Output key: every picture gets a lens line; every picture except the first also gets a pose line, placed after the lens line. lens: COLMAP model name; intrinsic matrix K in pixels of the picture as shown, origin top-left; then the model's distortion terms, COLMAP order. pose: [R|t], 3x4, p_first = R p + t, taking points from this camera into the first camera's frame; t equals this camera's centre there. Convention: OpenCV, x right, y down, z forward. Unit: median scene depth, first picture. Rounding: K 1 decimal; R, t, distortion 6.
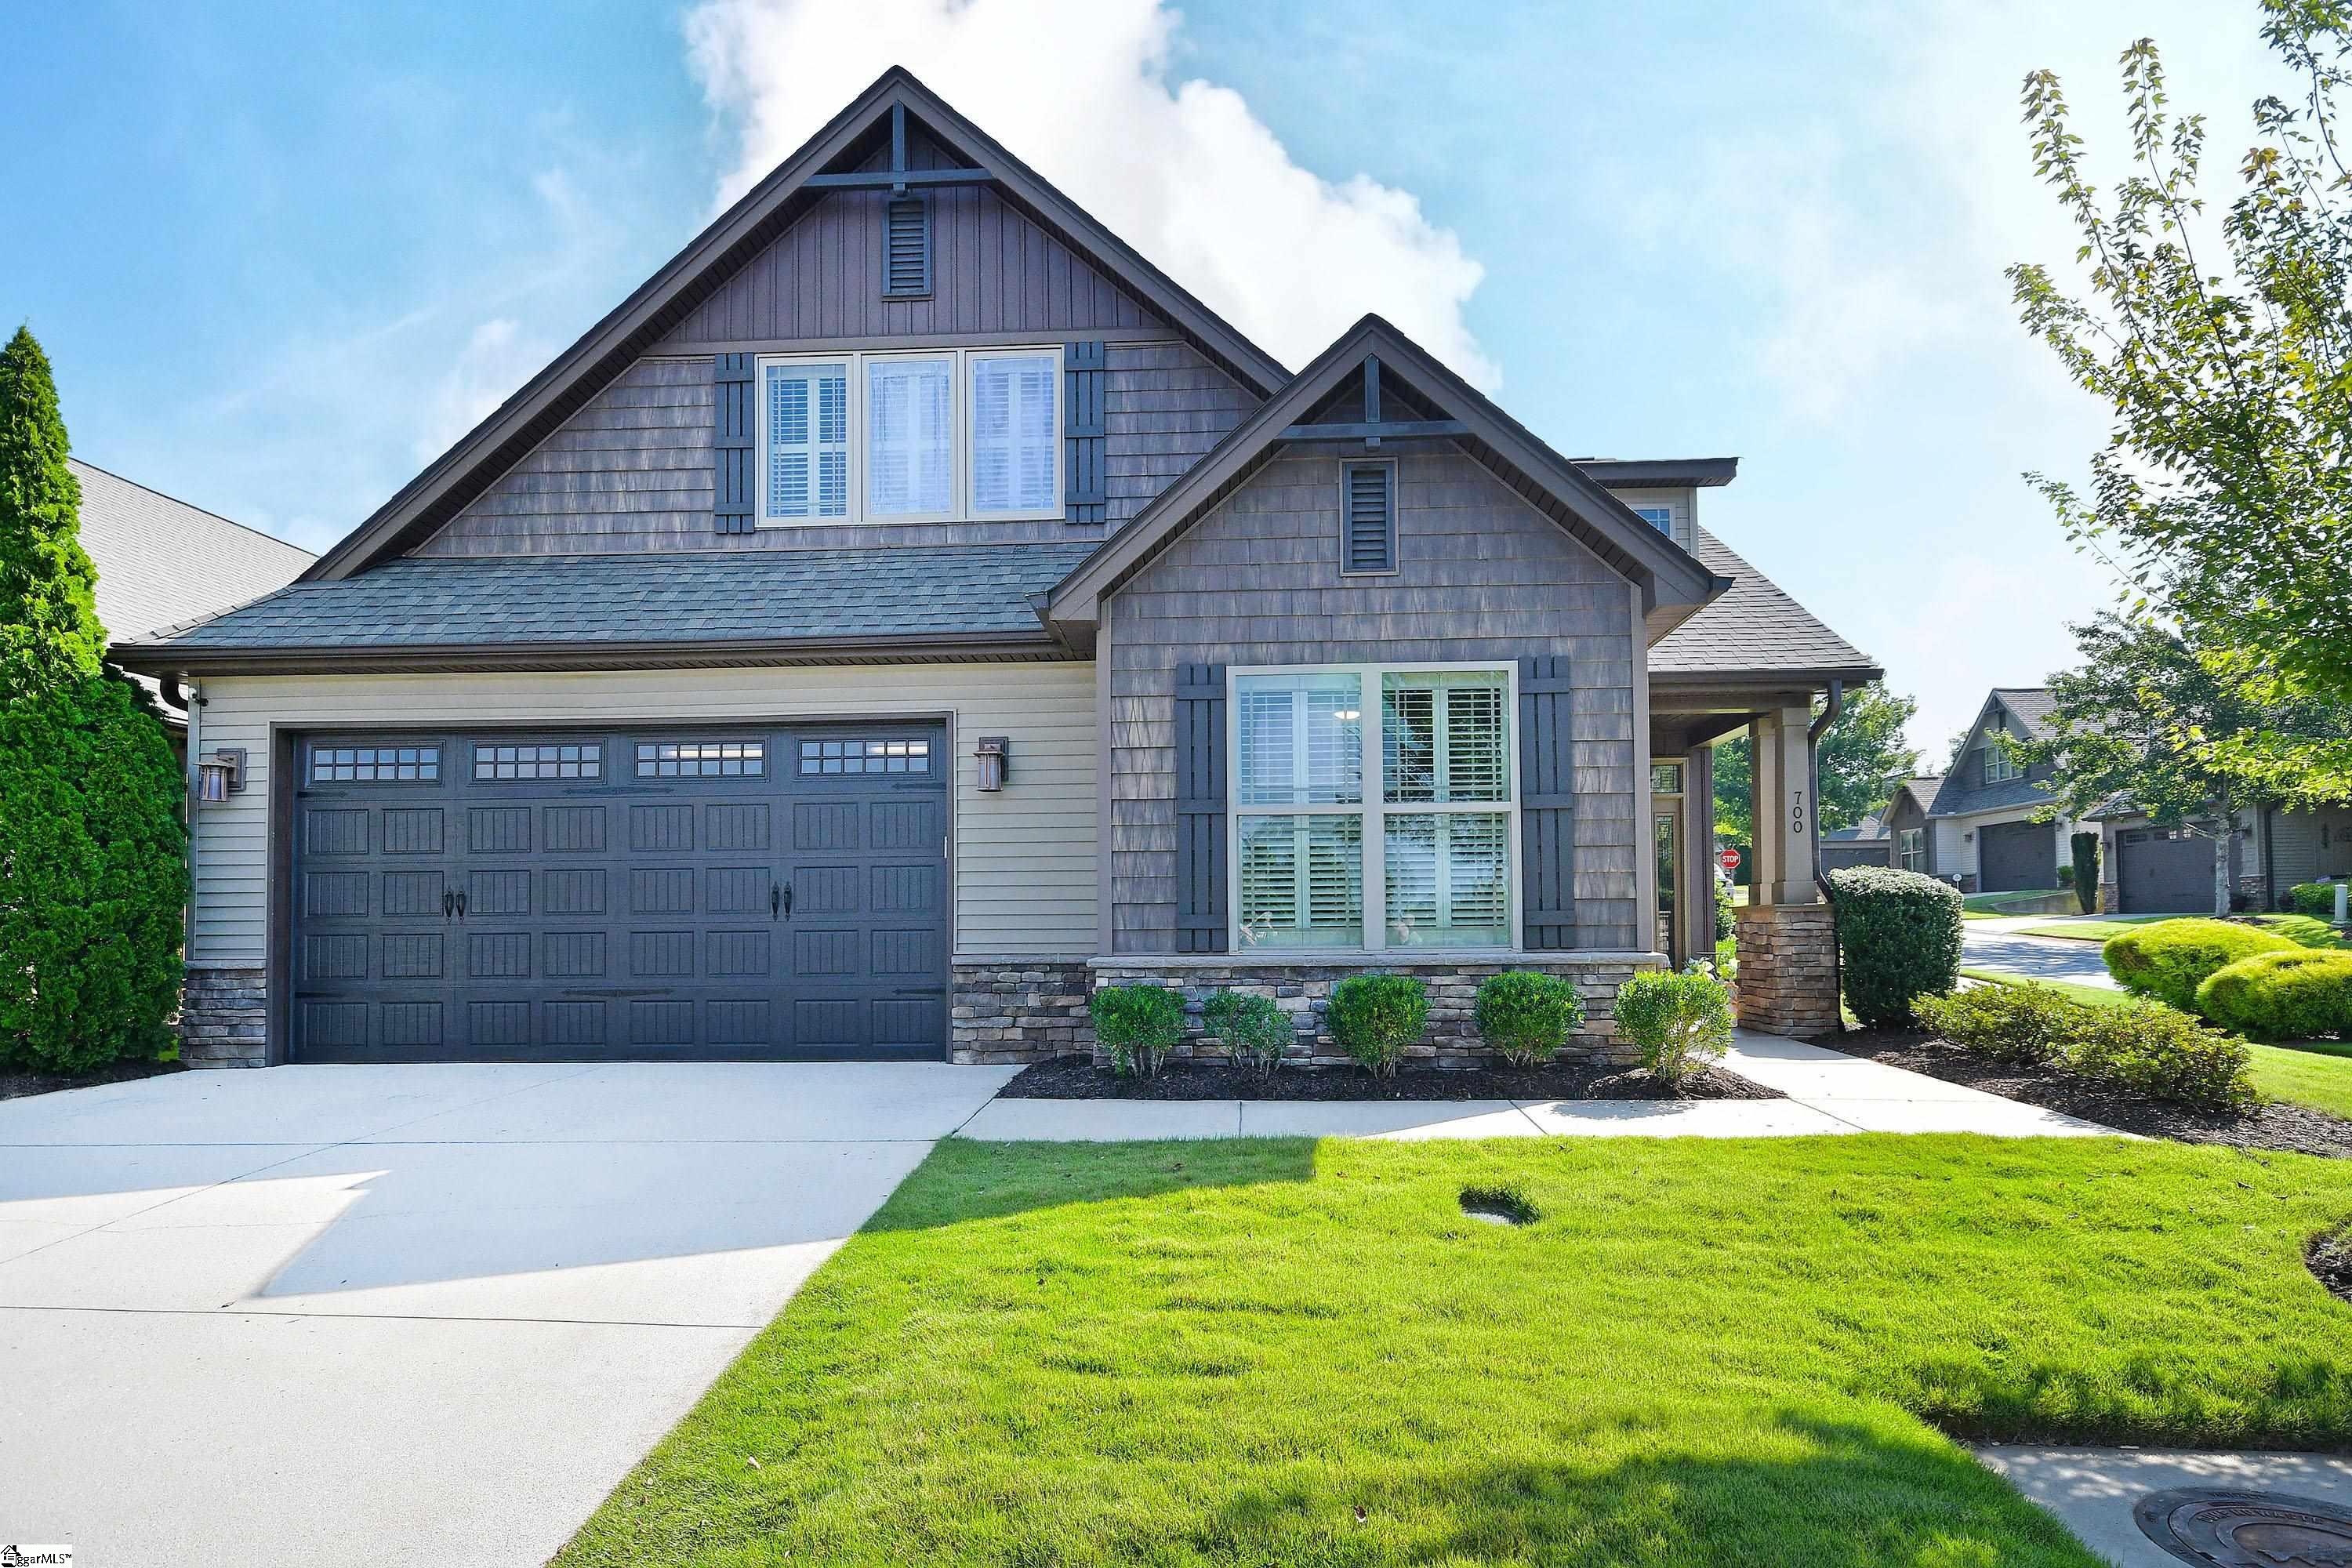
lens RADIAL K [[1269.4, 0, 1204.5], [0, 1269.4, 879.3], [0, 0, 1]] dist [0.002552, 0.000437]
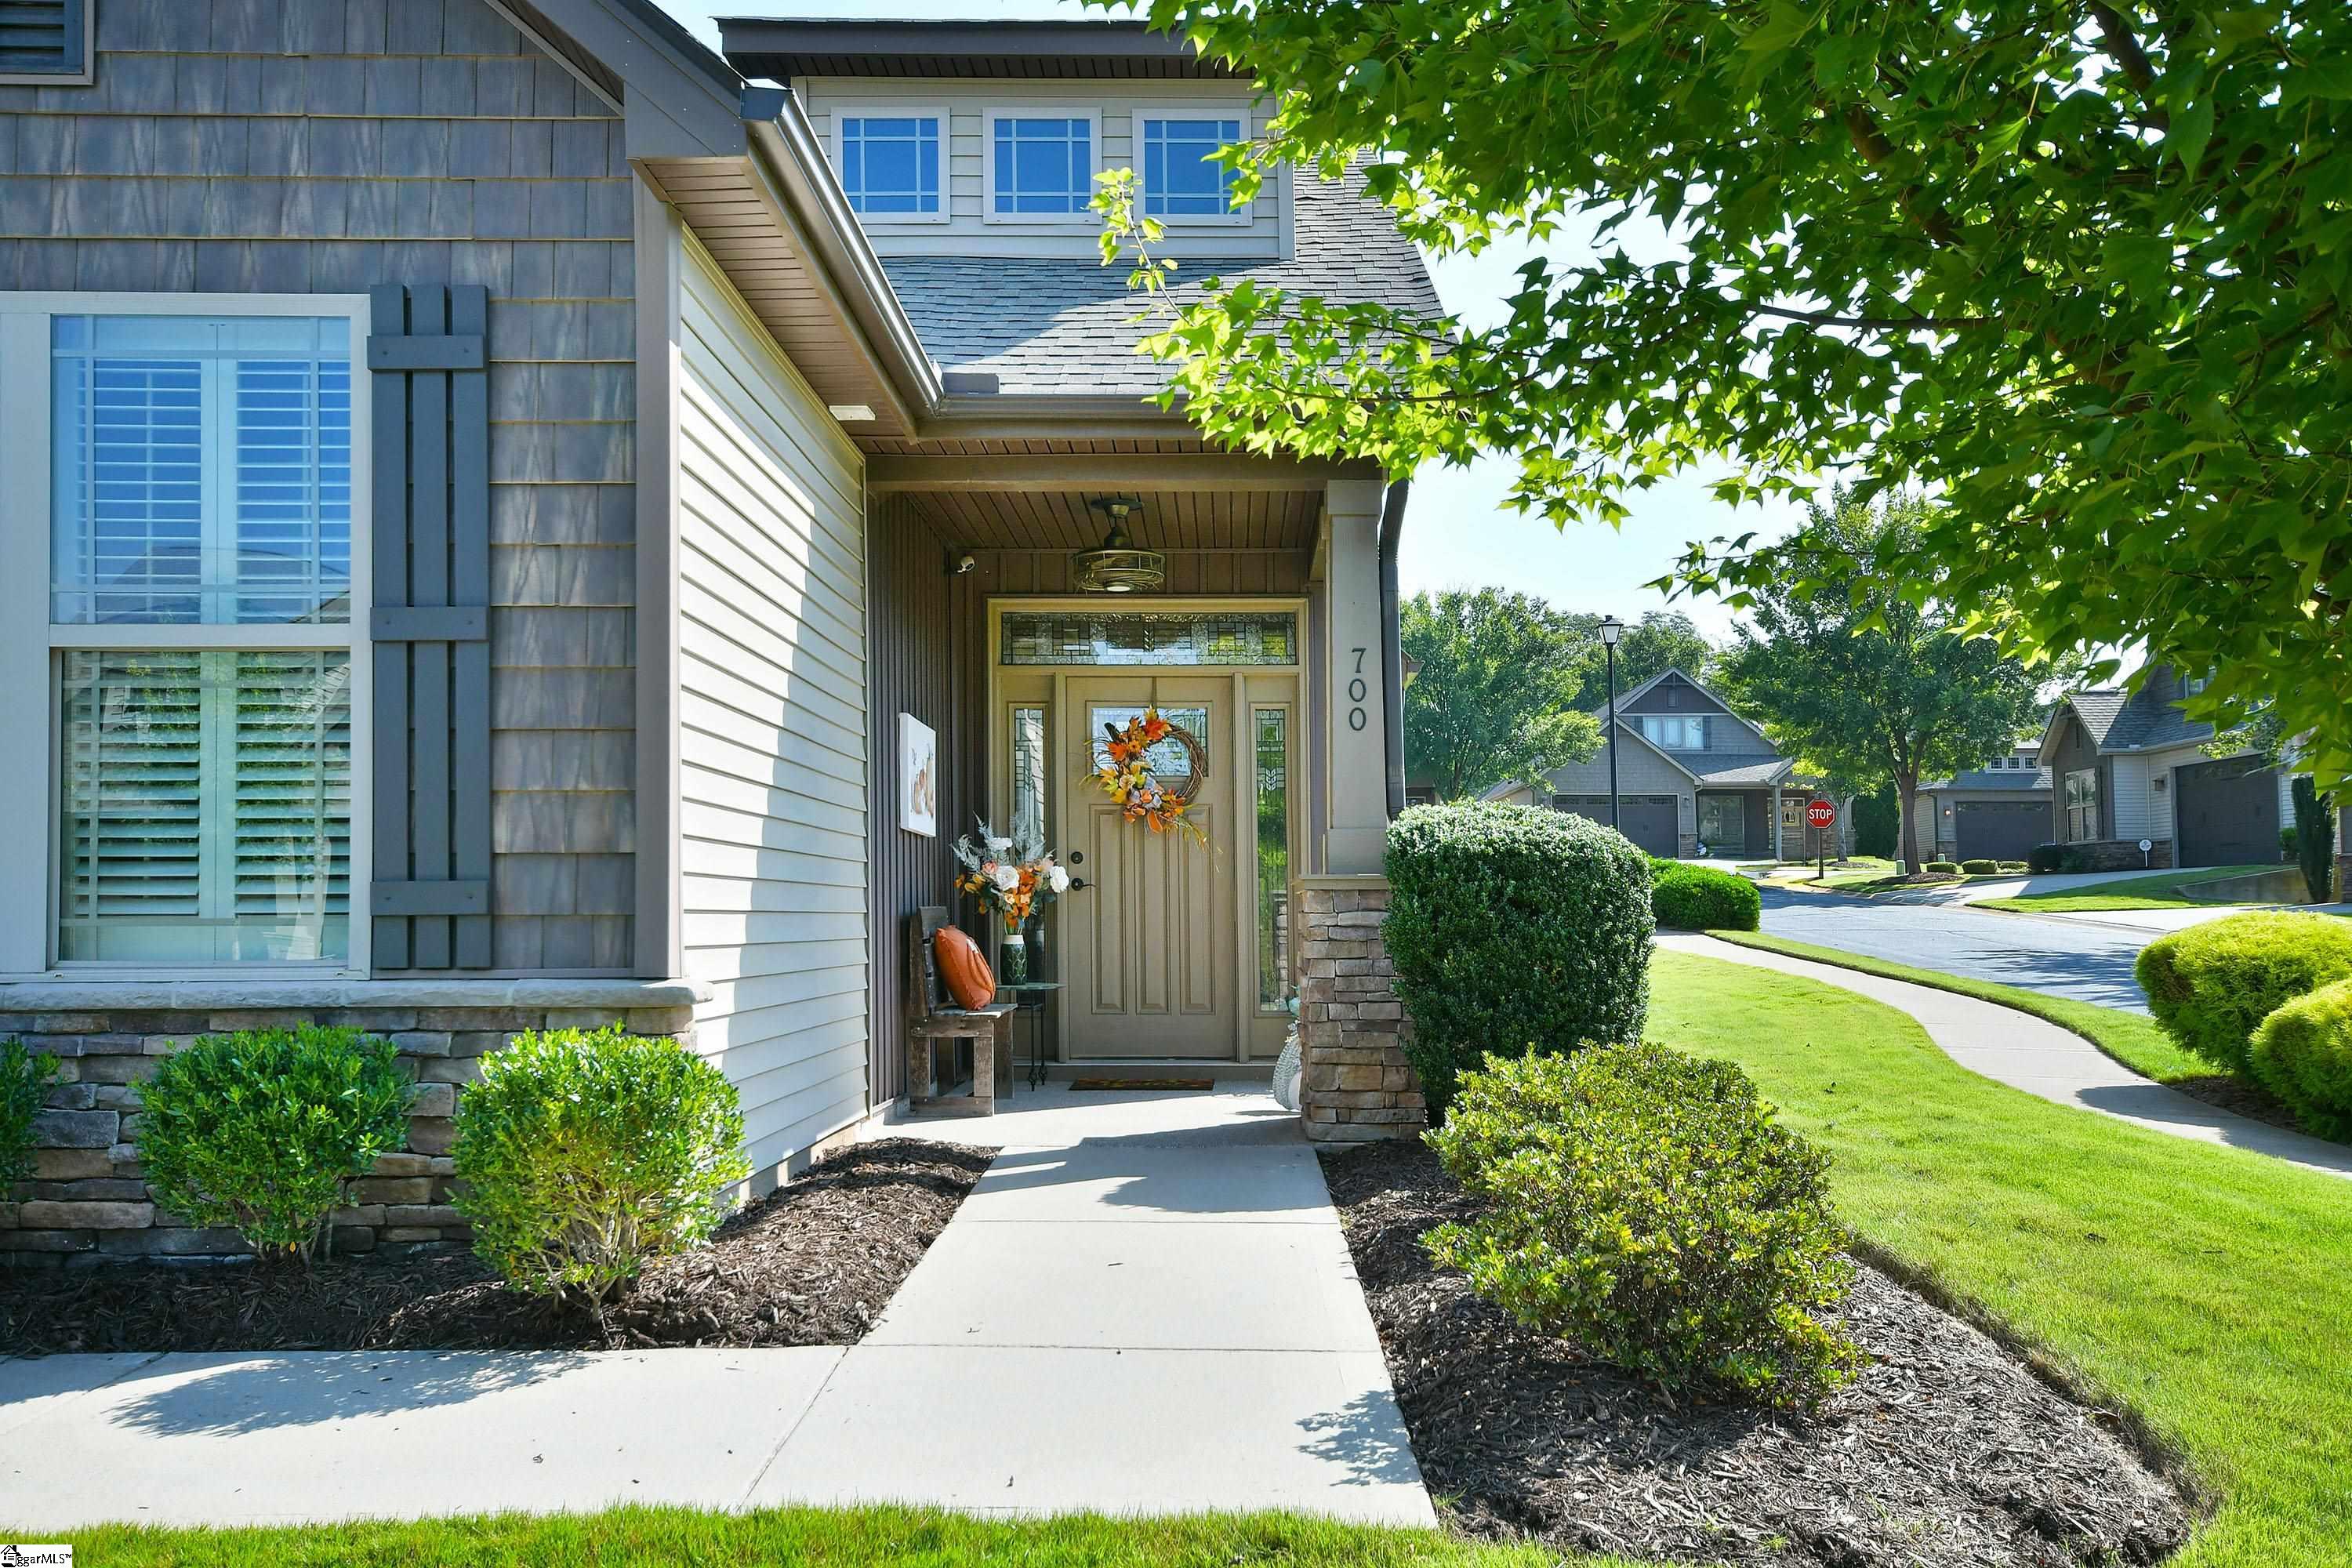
lens RADIAL K [[1983.0, 0, 1176.6], [0, 1983.0, 784.5], [0, 0, 1]] dist [0.014950, -0.002647]
pose [[0.997594, 0.010358, 0.068545, 0.463489], [-0.008442, 0.999567, -0.028191, 0.008965], [-0.068808, 0.027544, 0.997250, 0.312866]]
